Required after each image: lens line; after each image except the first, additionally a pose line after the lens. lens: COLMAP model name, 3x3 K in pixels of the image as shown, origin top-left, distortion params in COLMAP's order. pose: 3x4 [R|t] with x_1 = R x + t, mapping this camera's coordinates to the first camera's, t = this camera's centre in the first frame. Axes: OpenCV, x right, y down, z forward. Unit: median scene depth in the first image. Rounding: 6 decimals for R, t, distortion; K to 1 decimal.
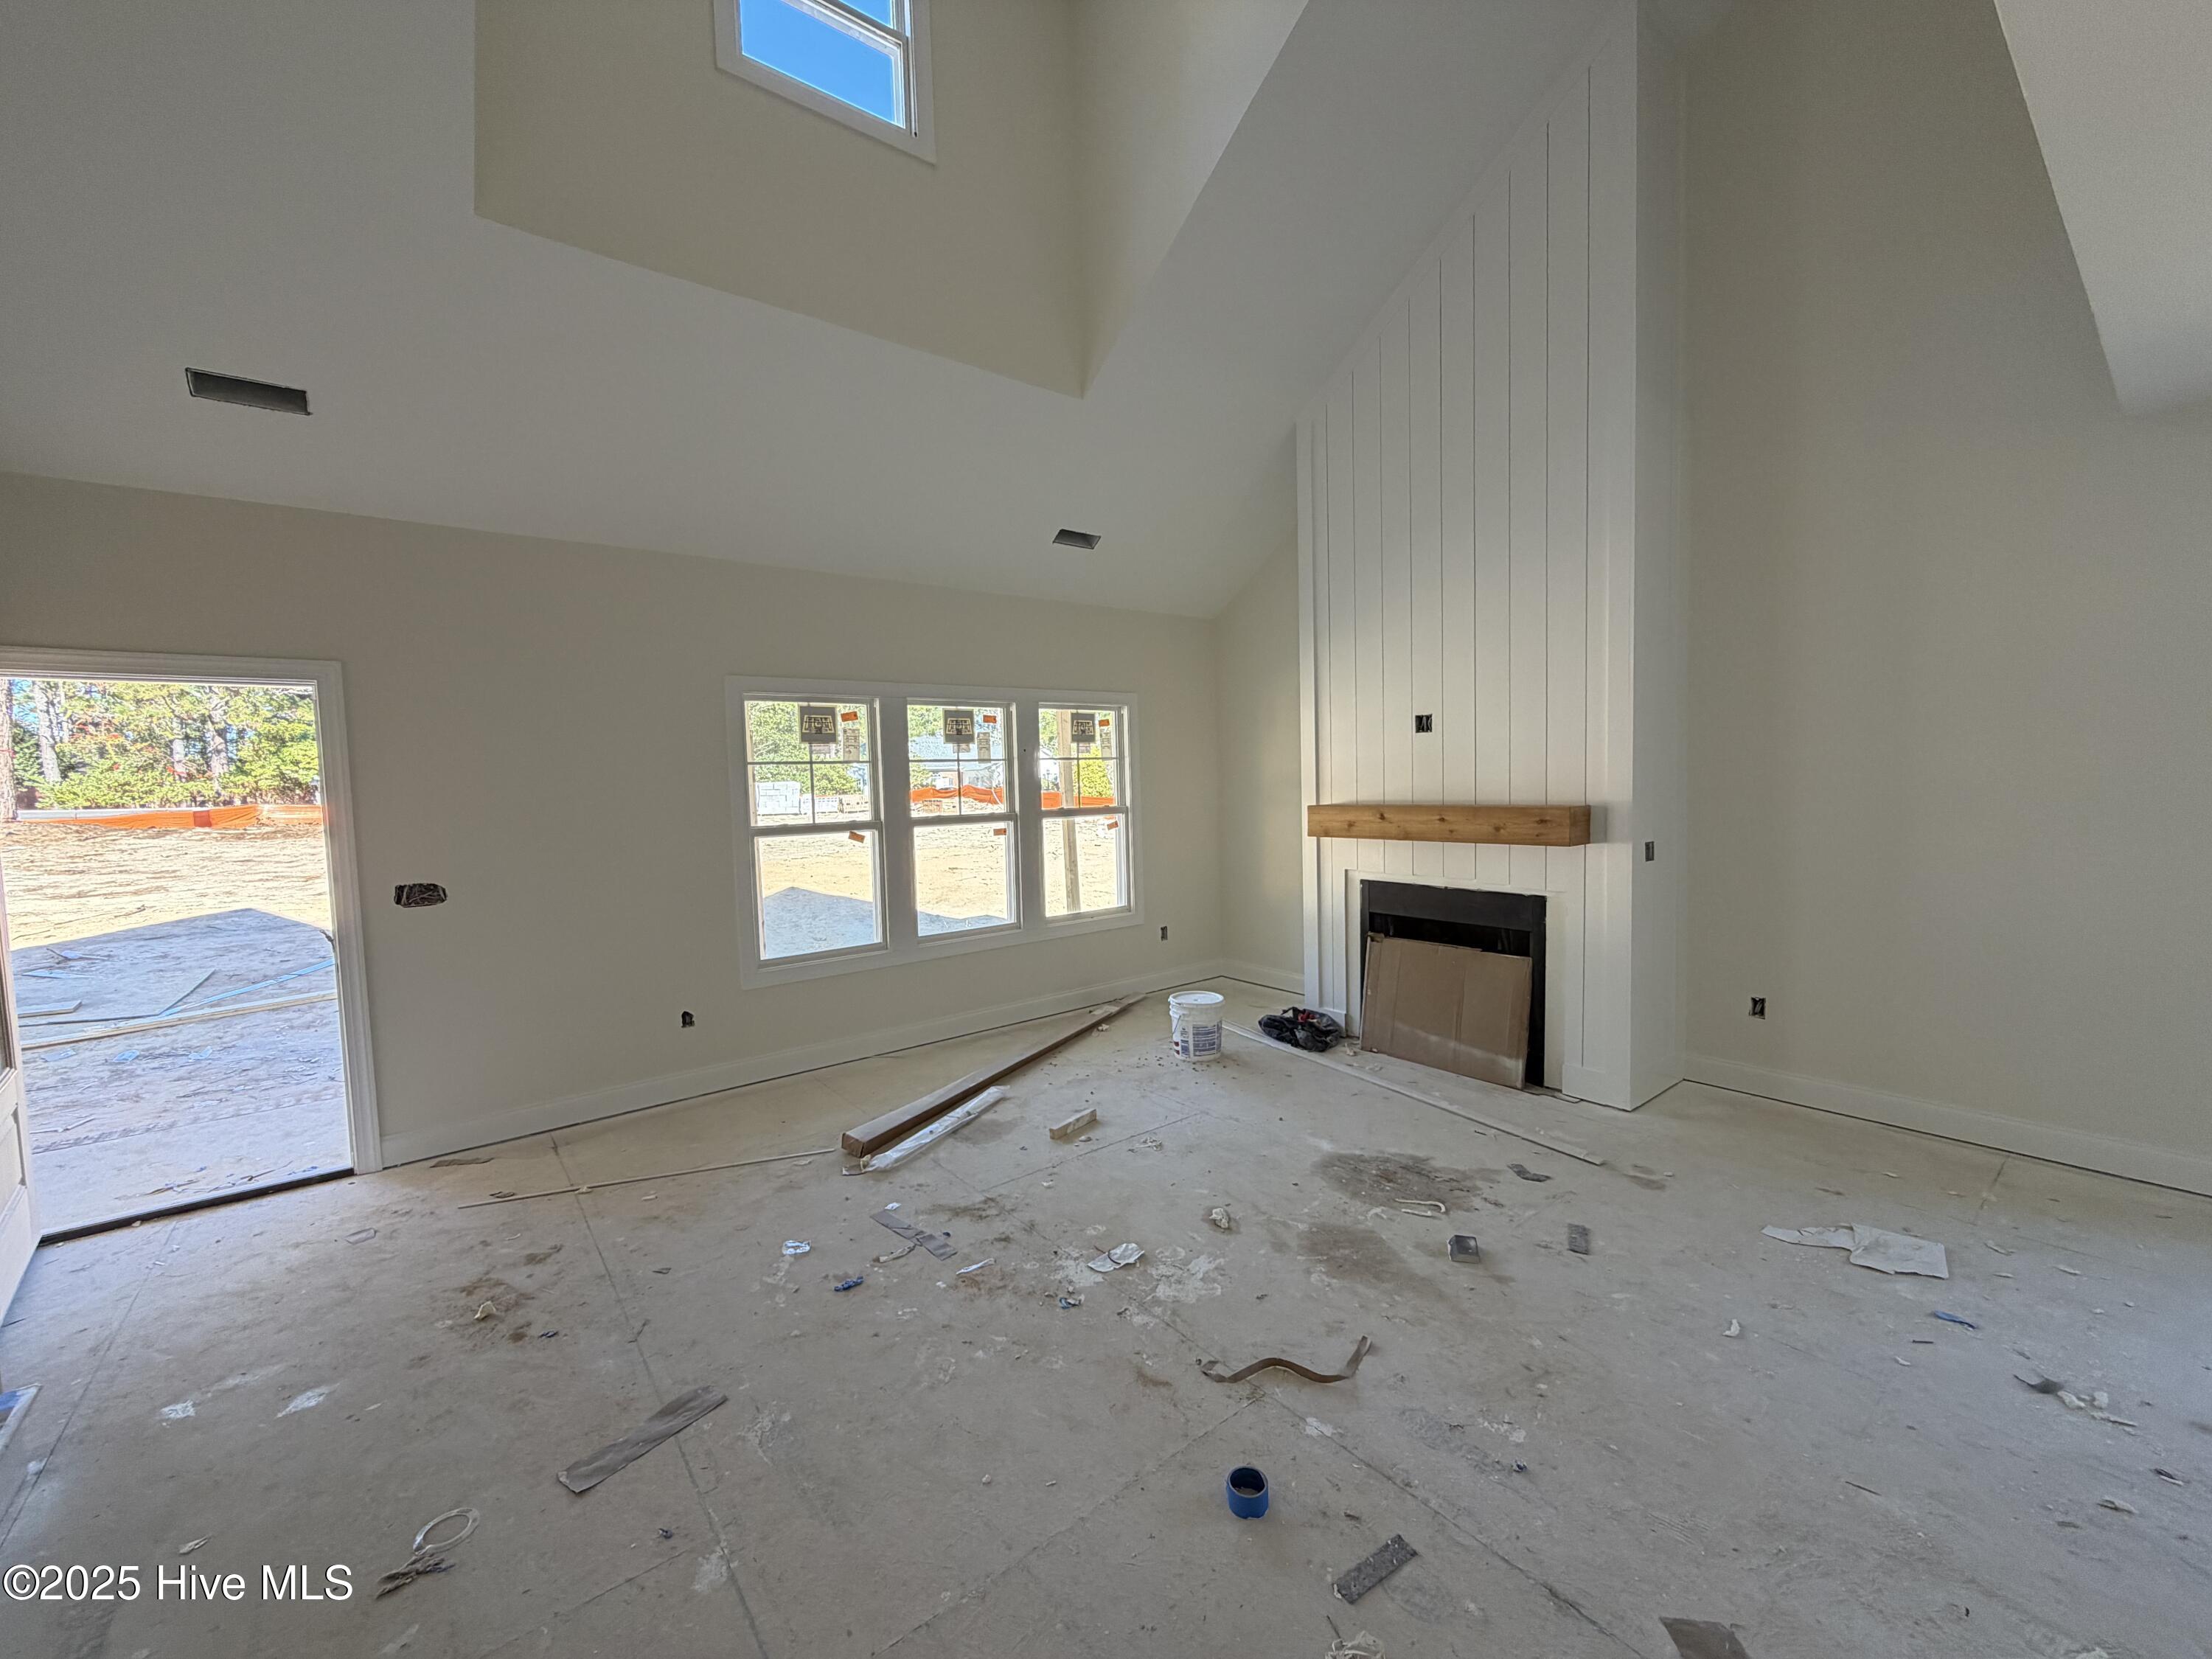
lens RADIAL K [[878.5, 0, 1103.5], [0, 878.5, 828.4], [0, 0, 1]] dist [0.000401, 0.000272]
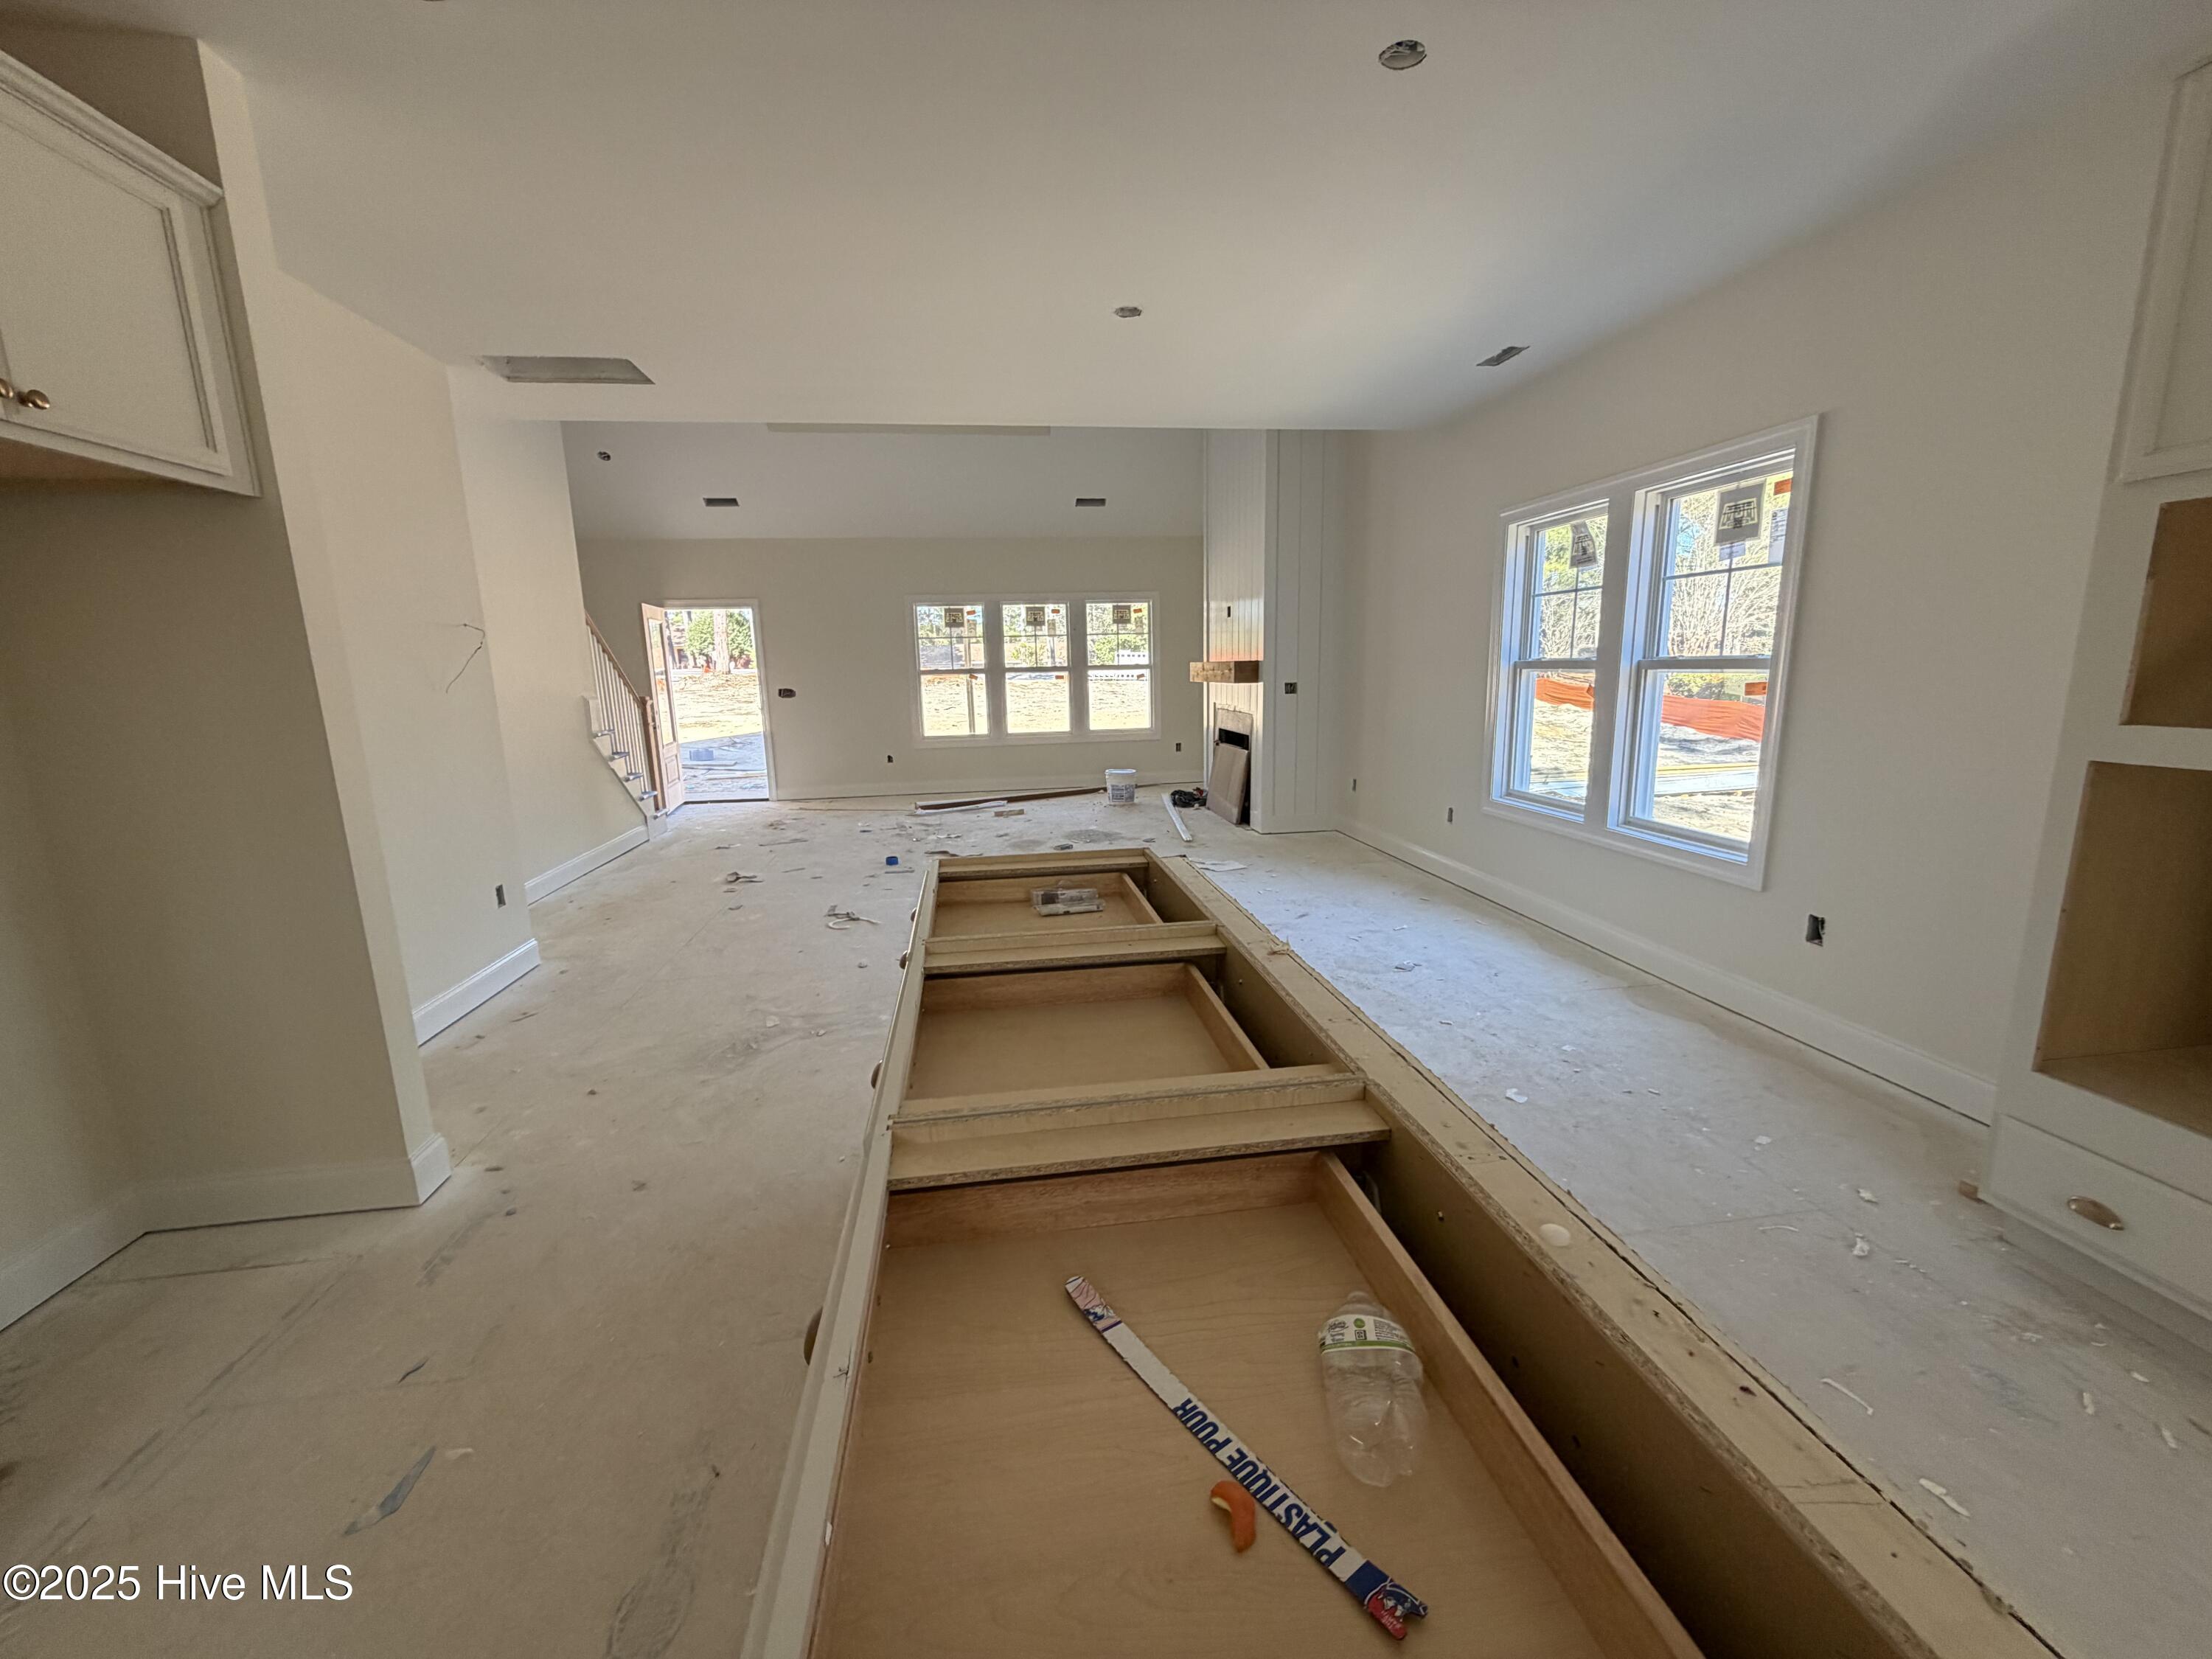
lens RADIAL K [[875.3, 0, 1098.4], [0, 875.3, 829.5], [0, 0, 1]] dist [-0.001707, -0.001002]
pose [[0.866370, 0.102129, -0.488849, 0.865888], [-0.030867, 0.987945, 0.151694, 0.038268], [0.498448, -0.116334, 0.859078, -0.510922]]
